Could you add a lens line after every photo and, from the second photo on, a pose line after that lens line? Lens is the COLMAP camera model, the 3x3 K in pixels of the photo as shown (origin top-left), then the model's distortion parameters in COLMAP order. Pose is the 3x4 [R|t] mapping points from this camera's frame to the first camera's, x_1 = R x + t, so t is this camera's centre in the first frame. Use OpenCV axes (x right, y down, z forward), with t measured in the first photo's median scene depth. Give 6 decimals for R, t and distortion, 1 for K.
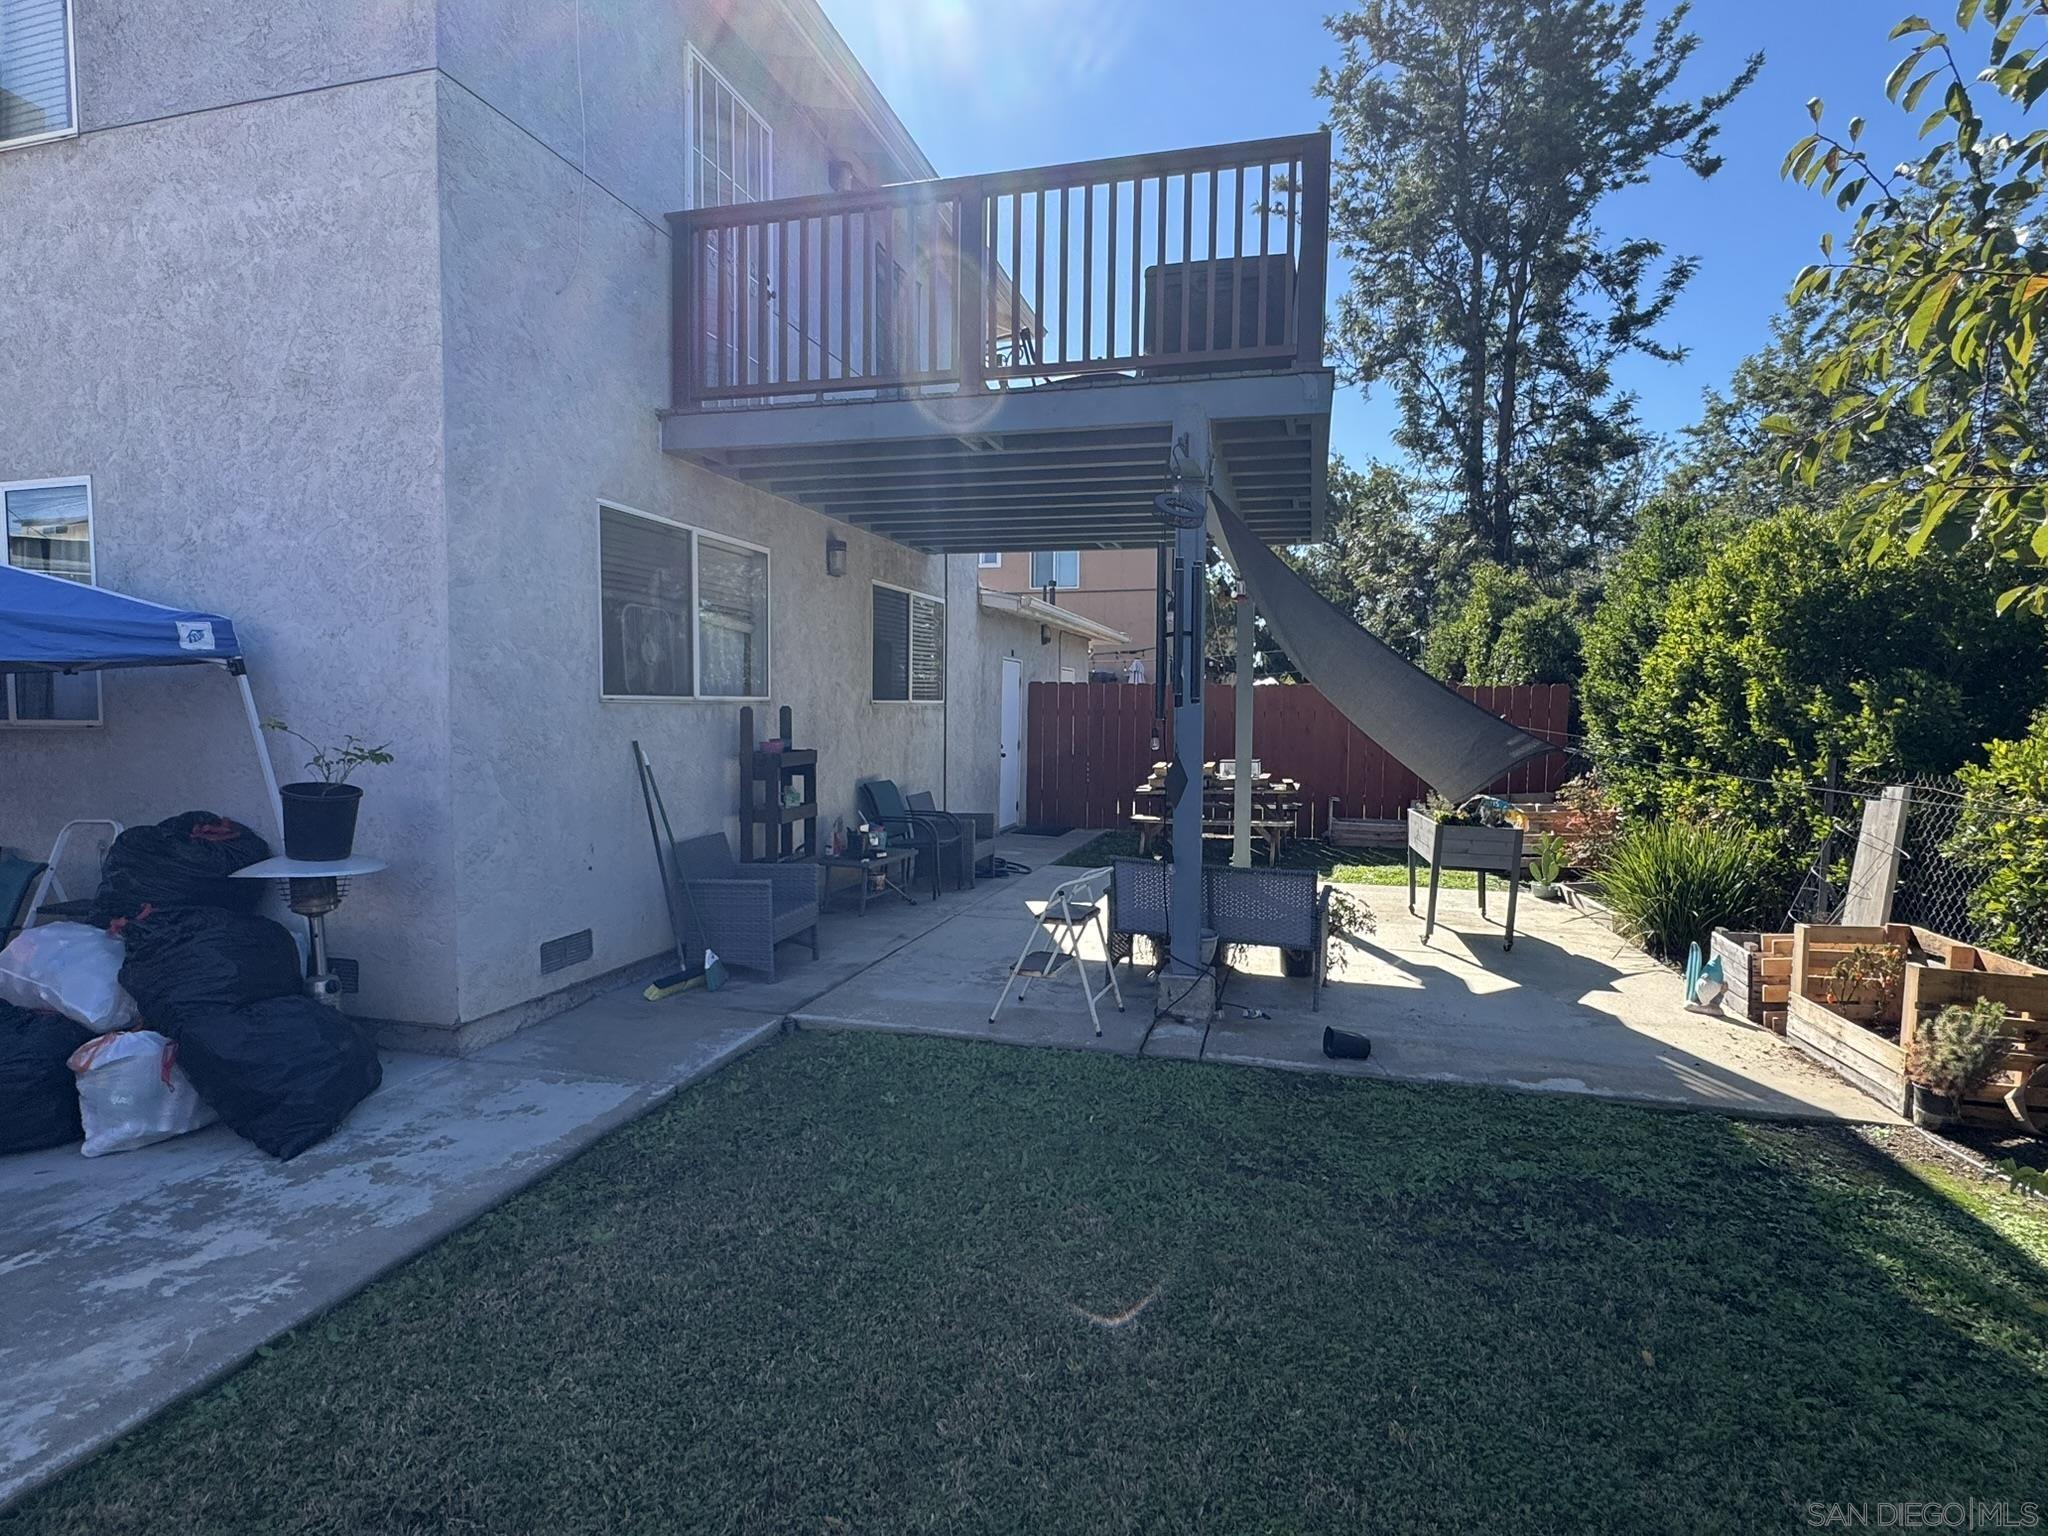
lens RADIAL K [[1078.7, 0, 1018.1], [0, 1078.7, 770.4], [0, 0, 1]] dist [-0.003380, 0.000165]
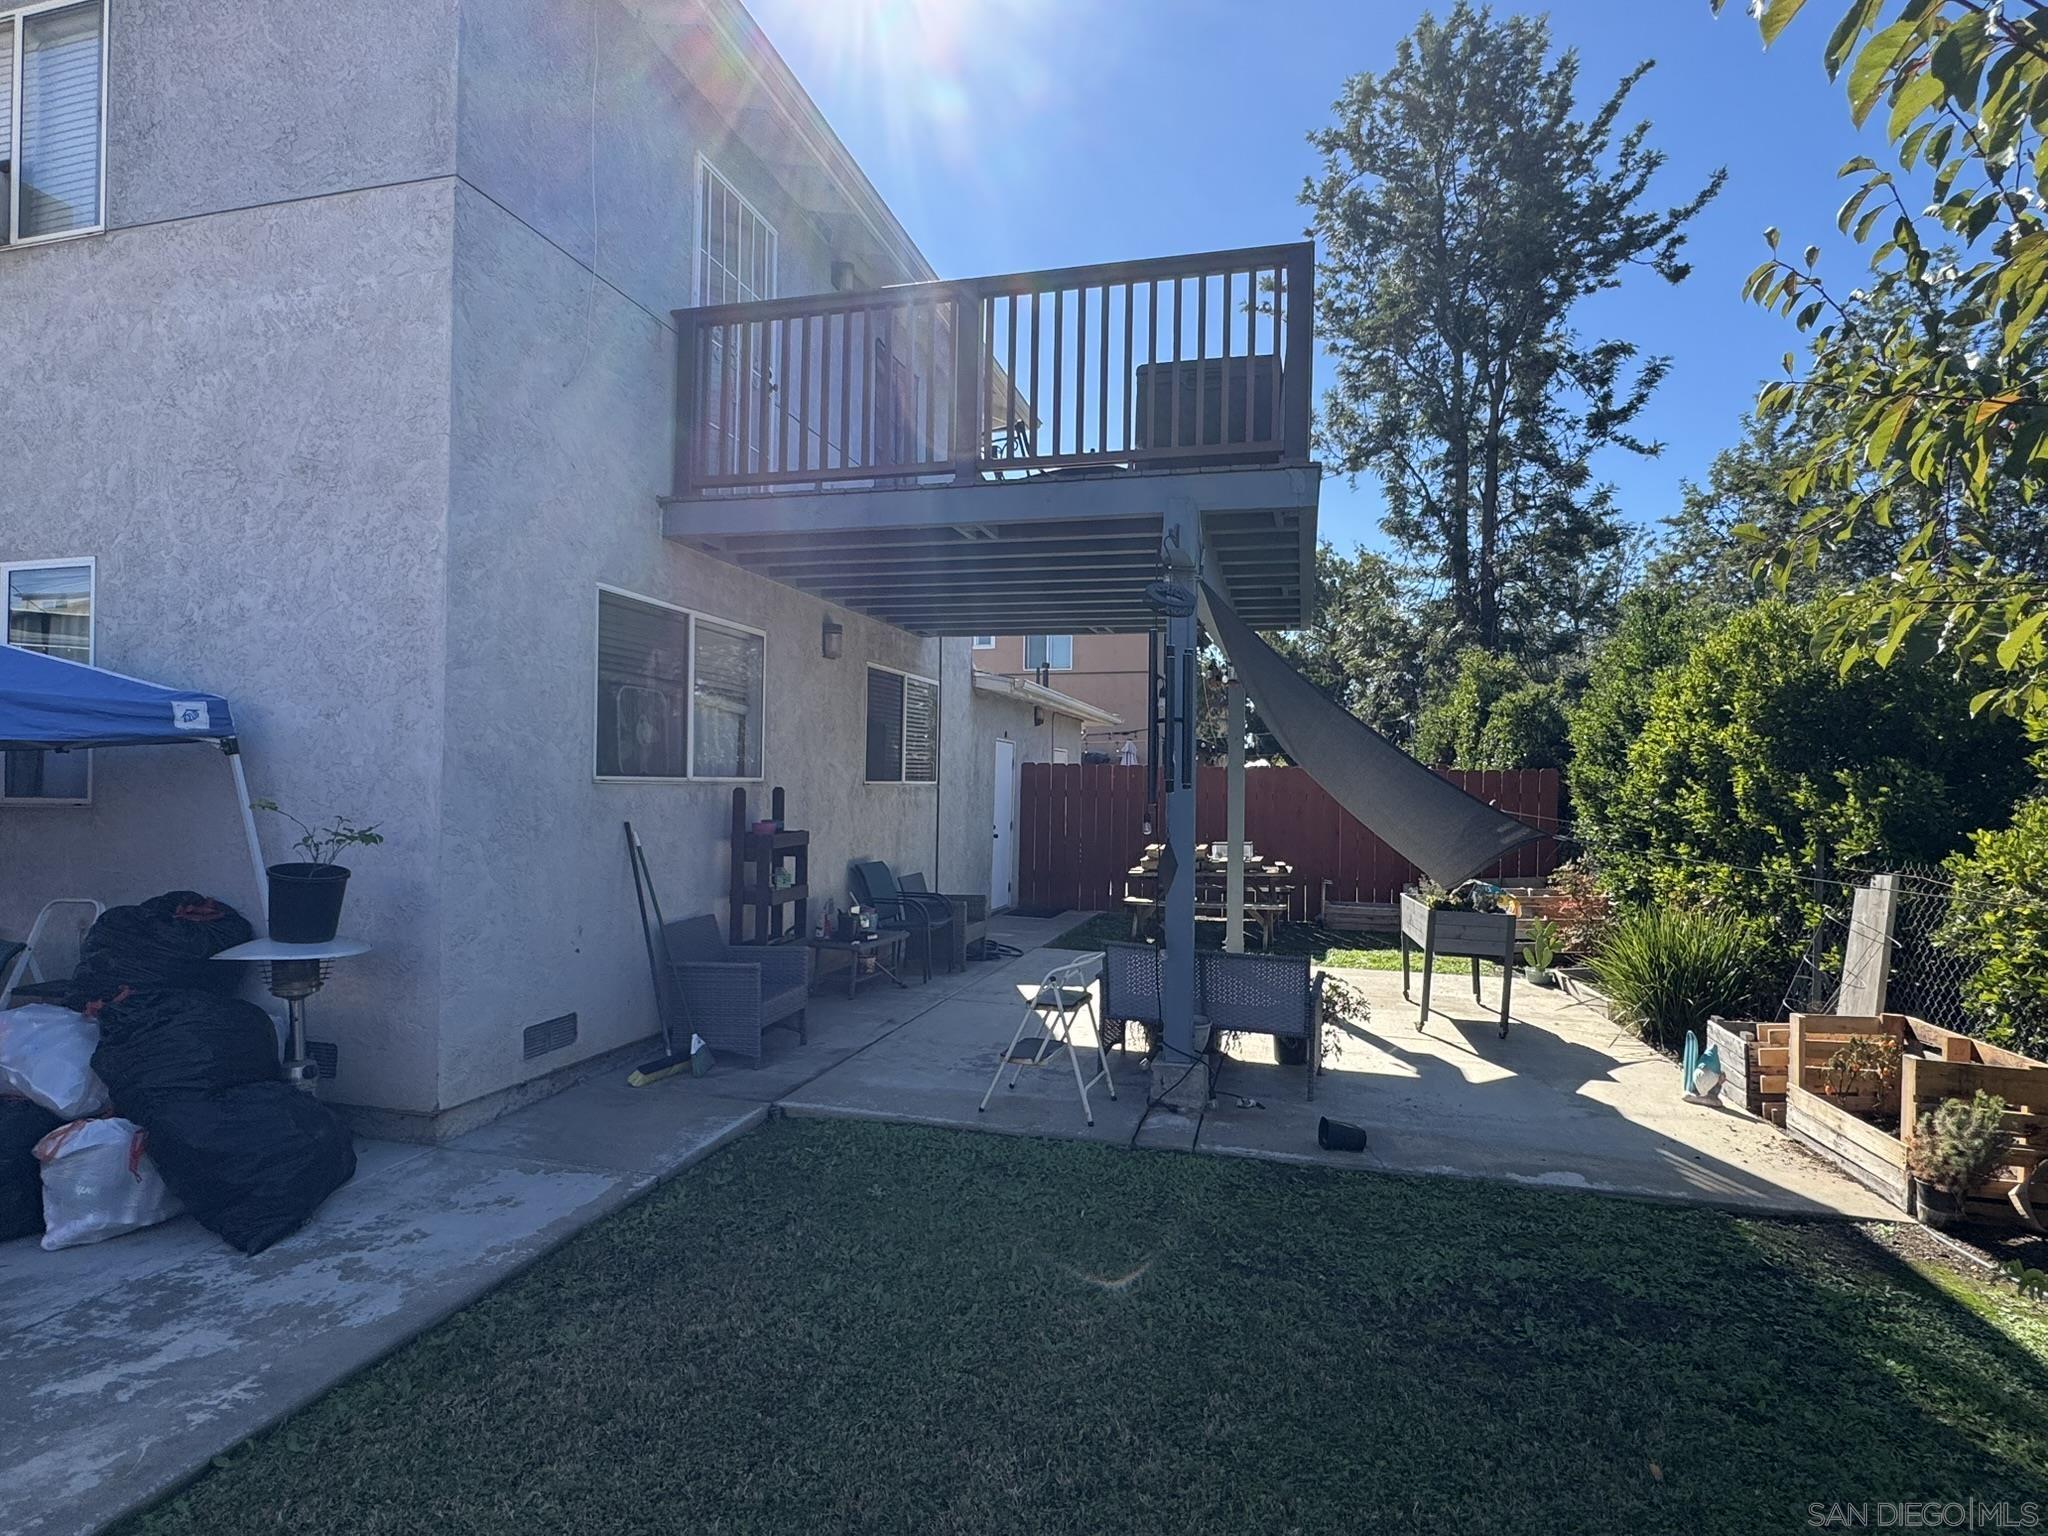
lens RADIAL K [[1078.7, 0, 1019.3], [0, 1078.7, 774.6], [0, 0, 1]] dist [-0.003380, 0.000165]
pose [[0.999951, 0.006394, 0.007529, 0.000456], [-0.005859, 0.997594, -0.069081, -0.004703], [-0.007953, 0.069034, 0.997583, -0.002141]]
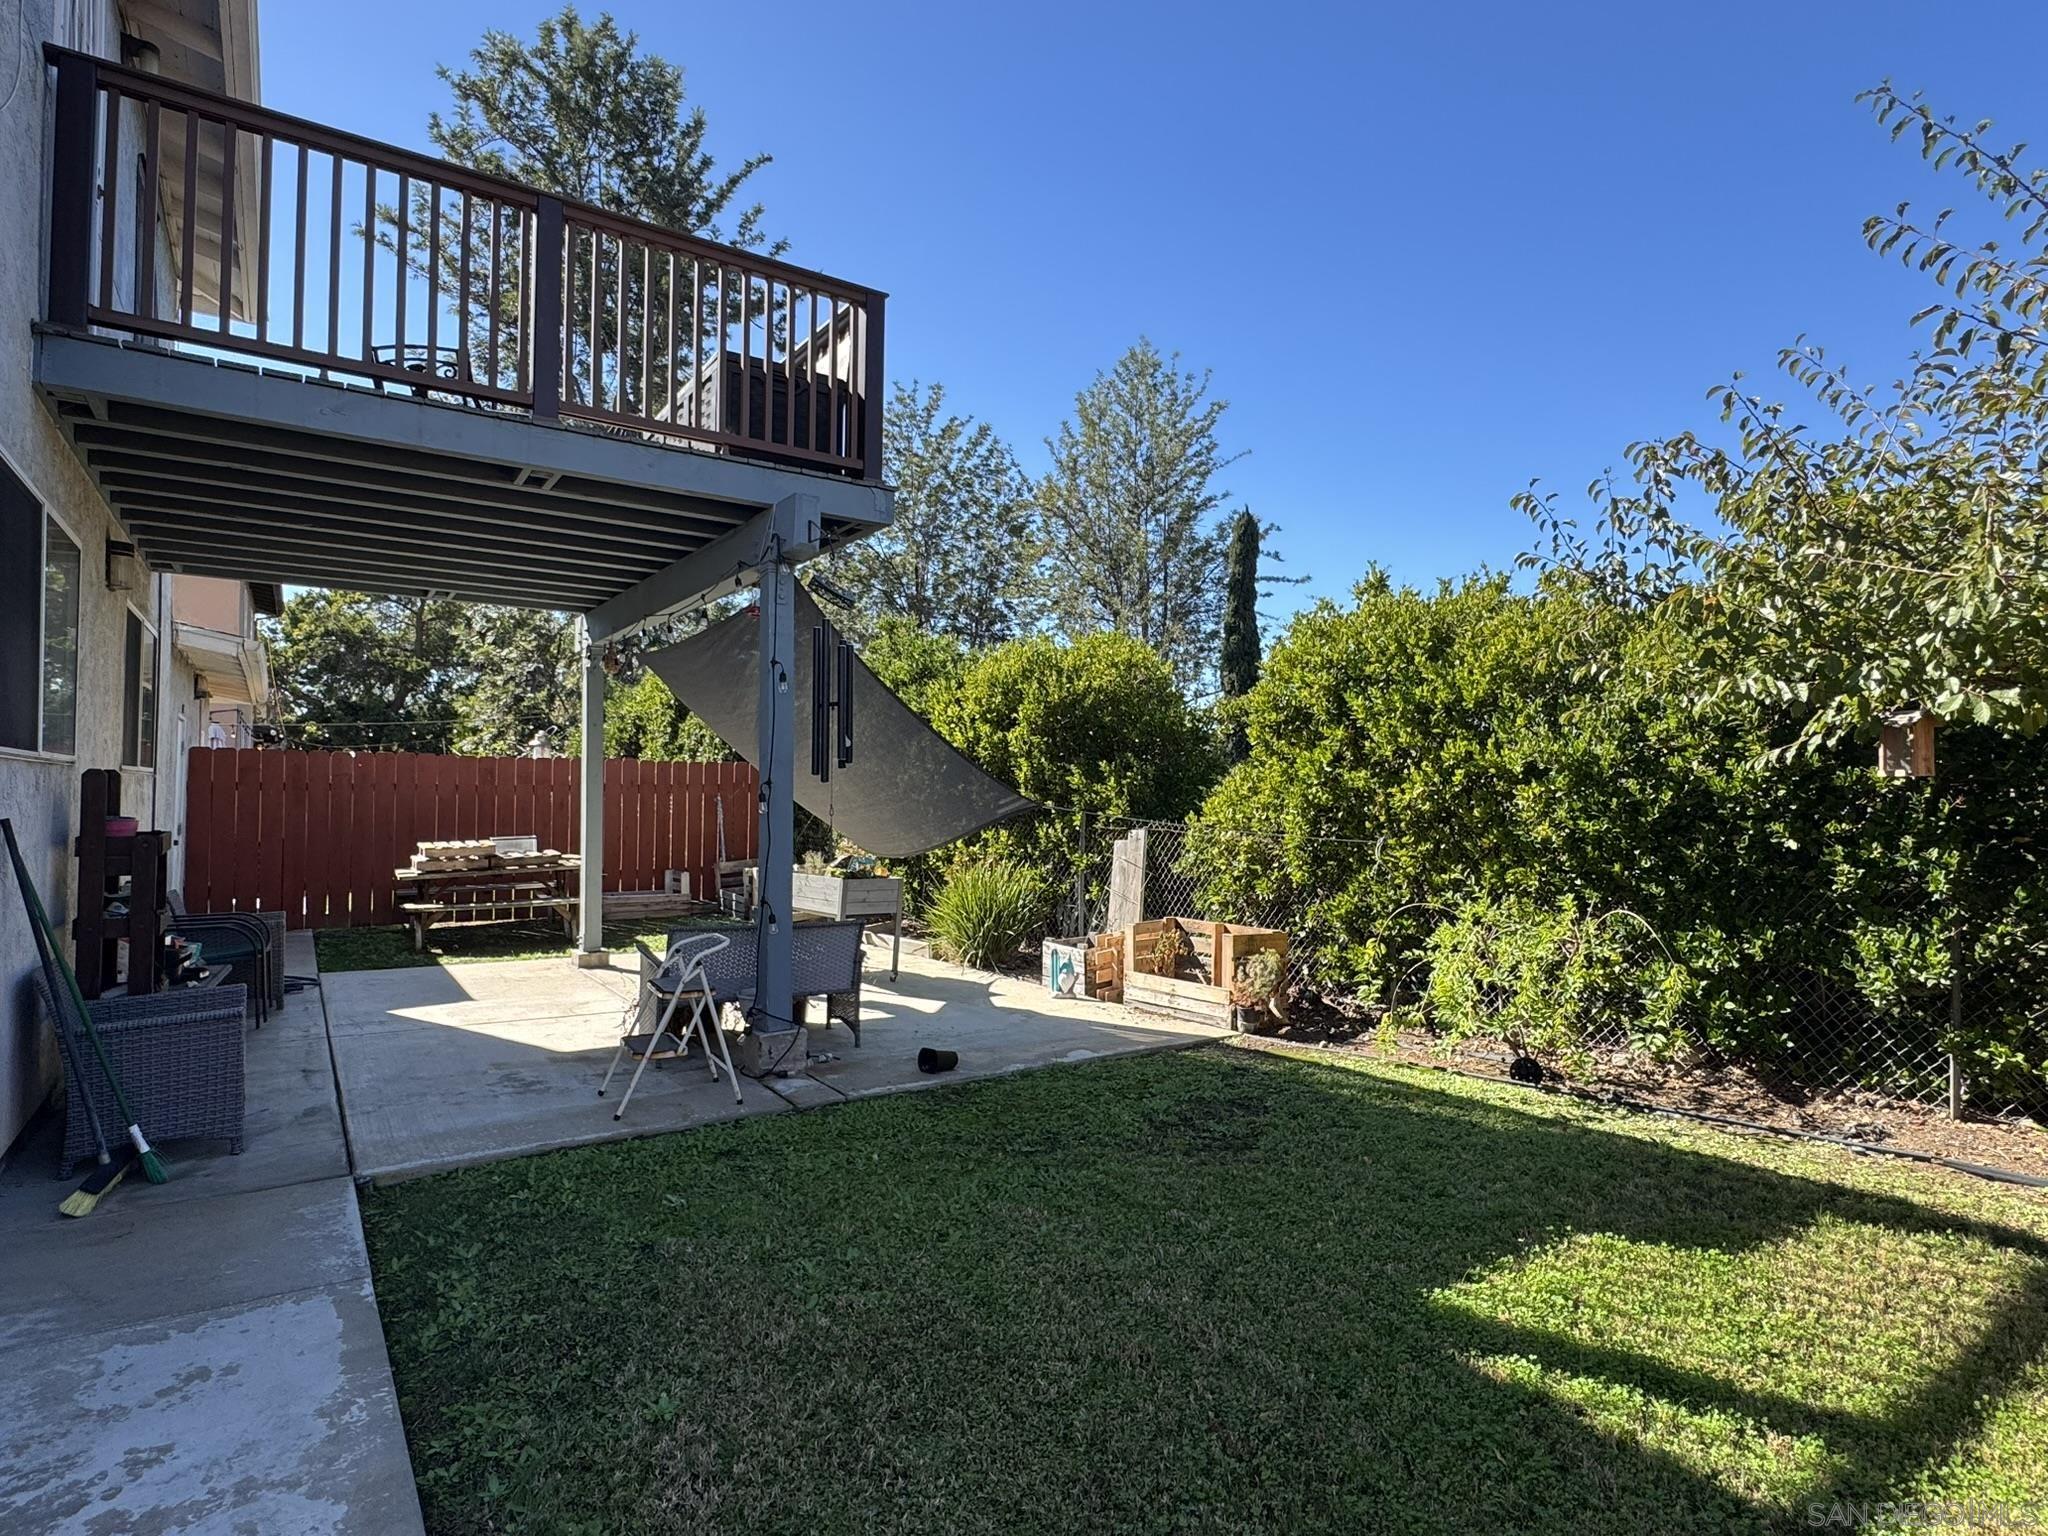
lens RADIAL K [[1078.7, 0, 1019.0], [0, 1078.7, 774.9], [0, 0, 1]] dist [-0.003380, 0.000165]
pose [[0.648248, 0.009112, 0.761375, -0.496603], [0.044249, 0.997788, -0.049616, 0.005916], [-0.760142, 0.065854, 0.646411, 0.142358]]
